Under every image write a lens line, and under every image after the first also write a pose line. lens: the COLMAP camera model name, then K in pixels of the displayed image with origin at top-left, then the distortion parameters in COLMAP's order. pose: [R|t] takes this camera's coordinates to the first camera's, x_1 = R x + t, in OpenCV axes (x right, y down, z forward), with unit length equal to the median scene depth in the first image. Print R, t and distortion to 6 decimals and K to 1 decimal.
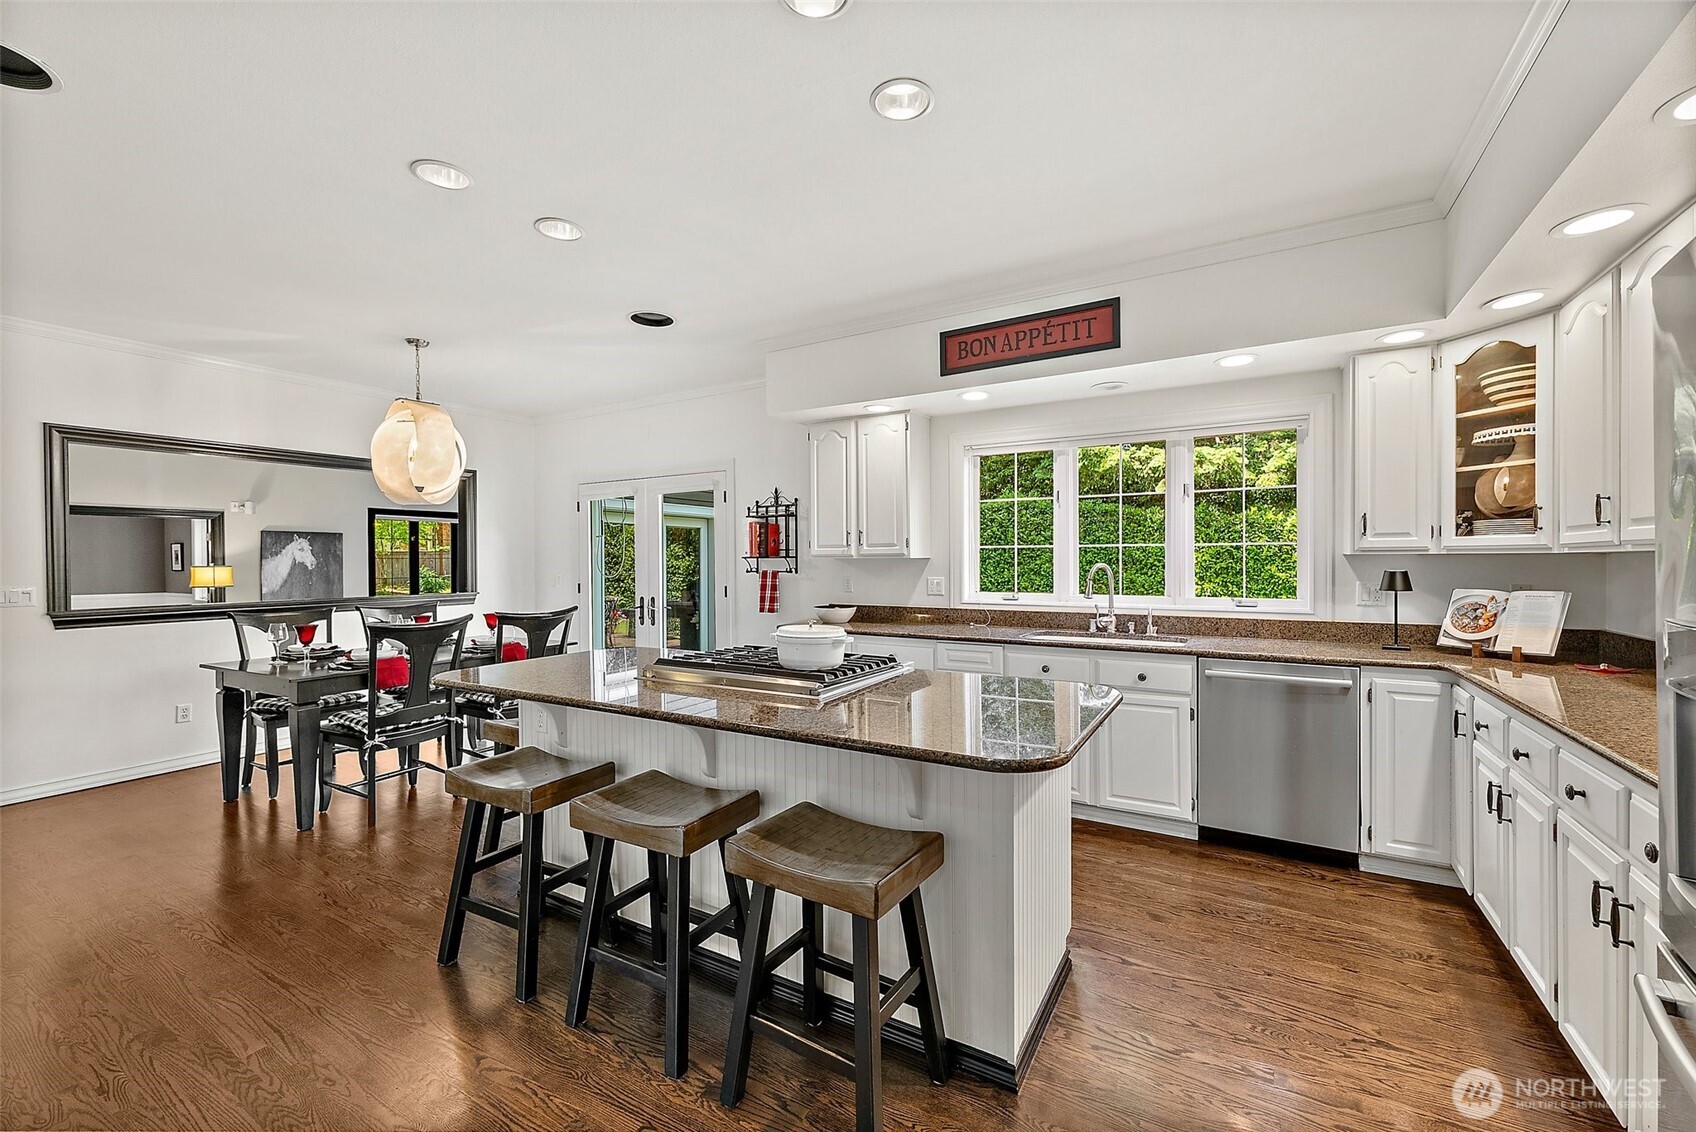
lens RADIAL K [[680.1, 0, 854.7], [0, 680.1, 567.6], [0, 0, 1]] dist [0.000913, 0.000064]
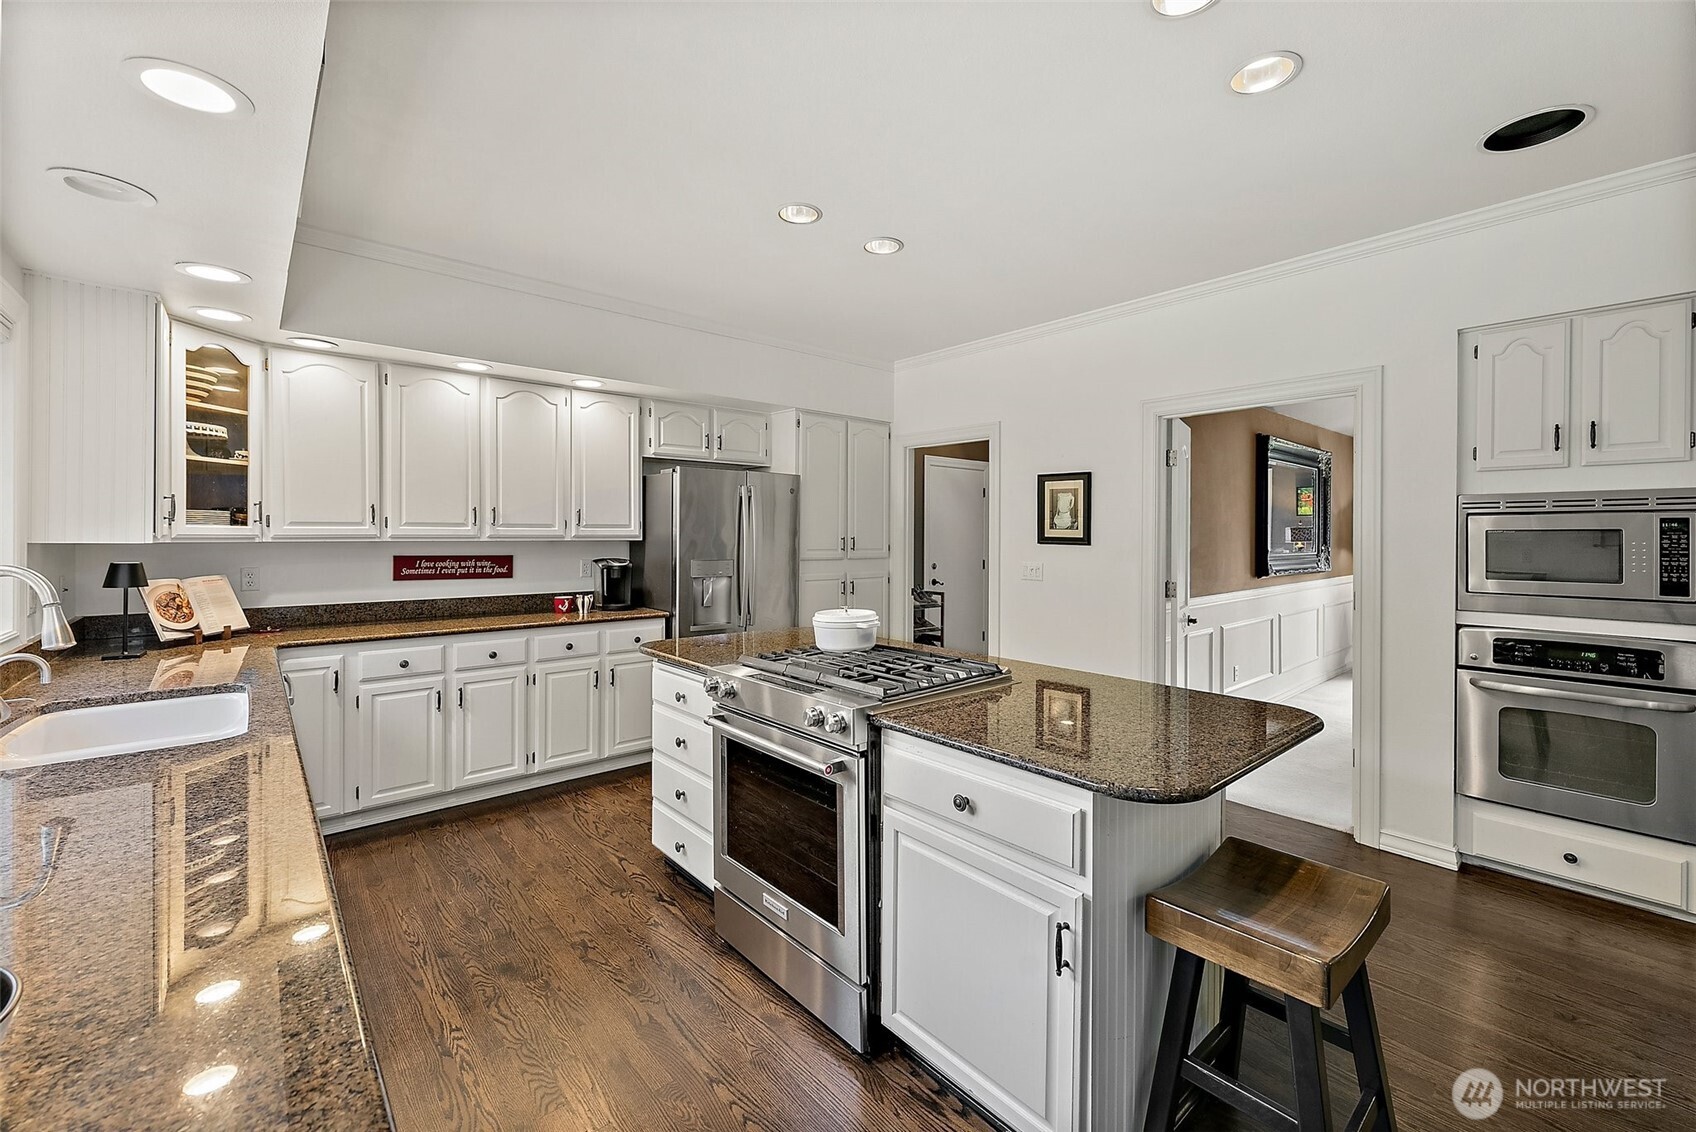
lens RADIAL K [[701.0, 0, 852.2], [0, 701.0, 534.7], [0, 0, 1]] dist [0.001070, 0.000062]
pose [[-0.948727, -0.004516, 0.316063, -0.289748], [-0.004405, 0.999990, 0.001065, -0.031175], [-0.316065, -0.000382, -0.948737, 1.390443]]
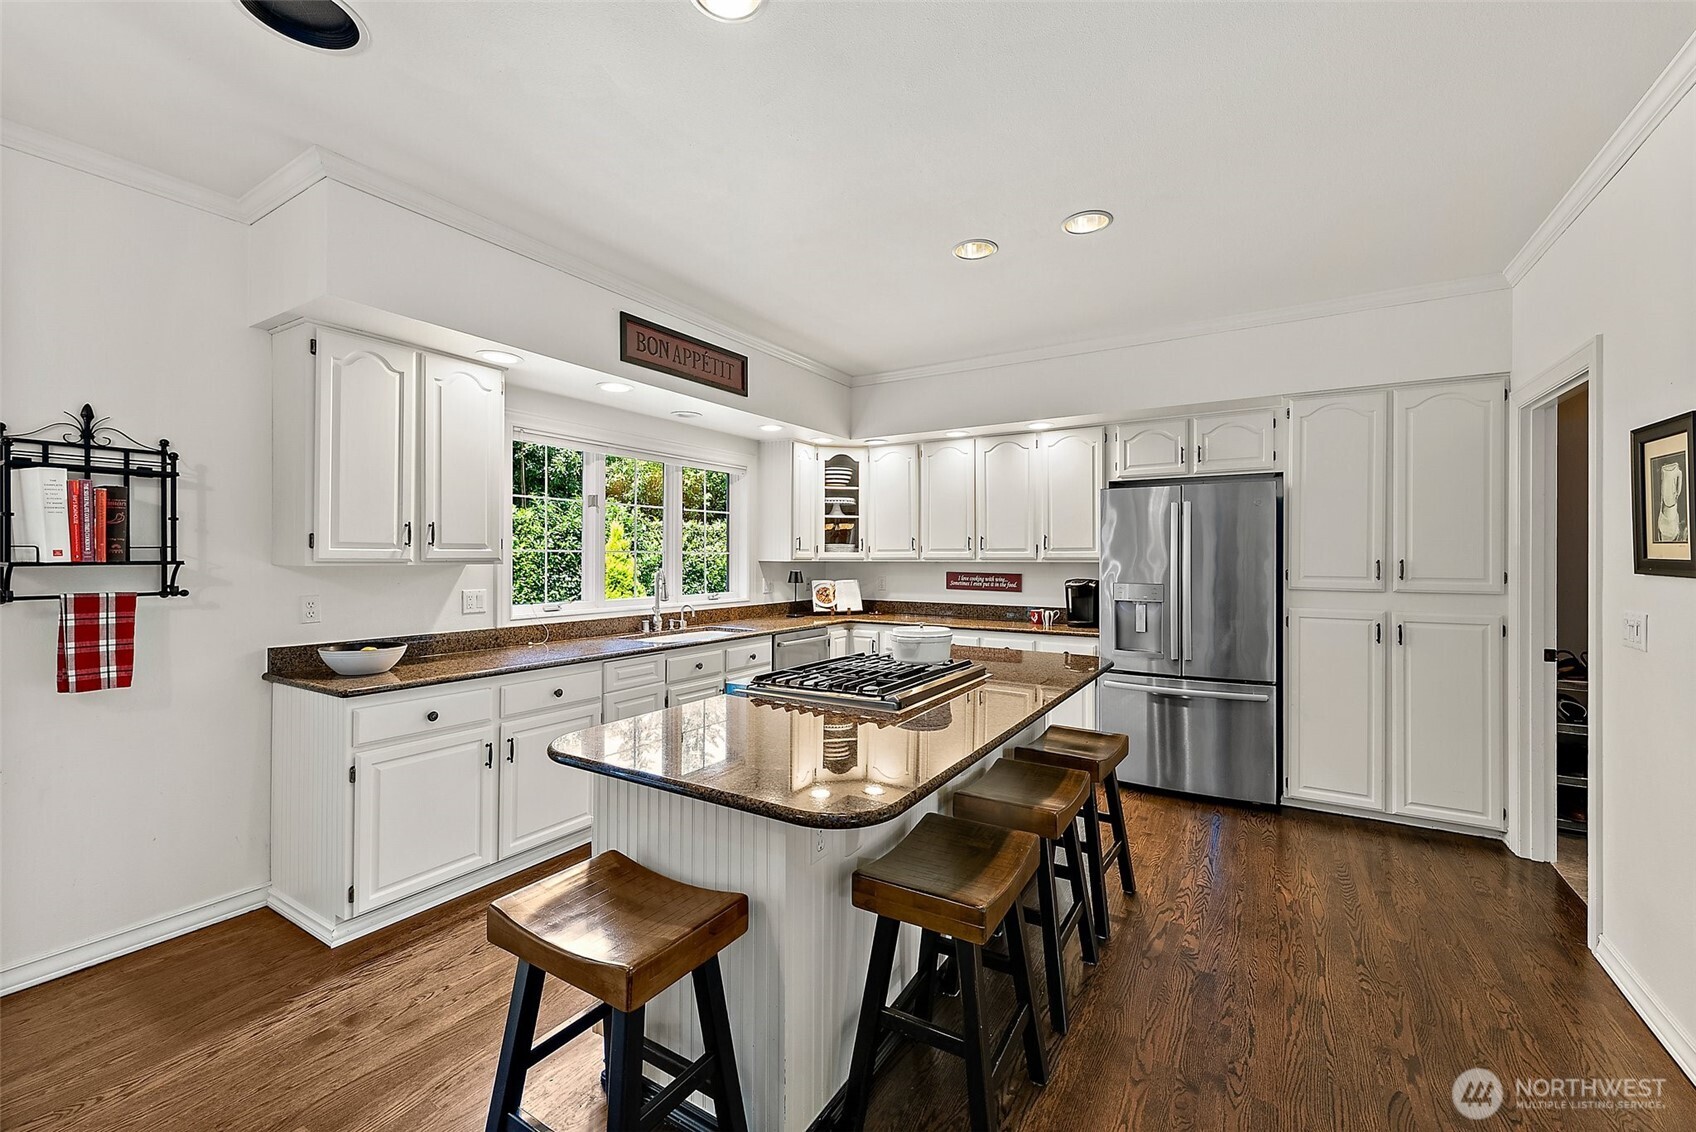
lens RADIAL K [[680.1, 0, 854.7], [0, 680.1, 567.6], [0, 0, 1]] dist [0.000913, 0.000064]
pose [[0.017097, -0.017306, 0.999704, -0.823698], [-0.000222, 0.999850, 0.017312, -0.030378], [-0.999854, -0.000518, 0.017091, 0.742685]]
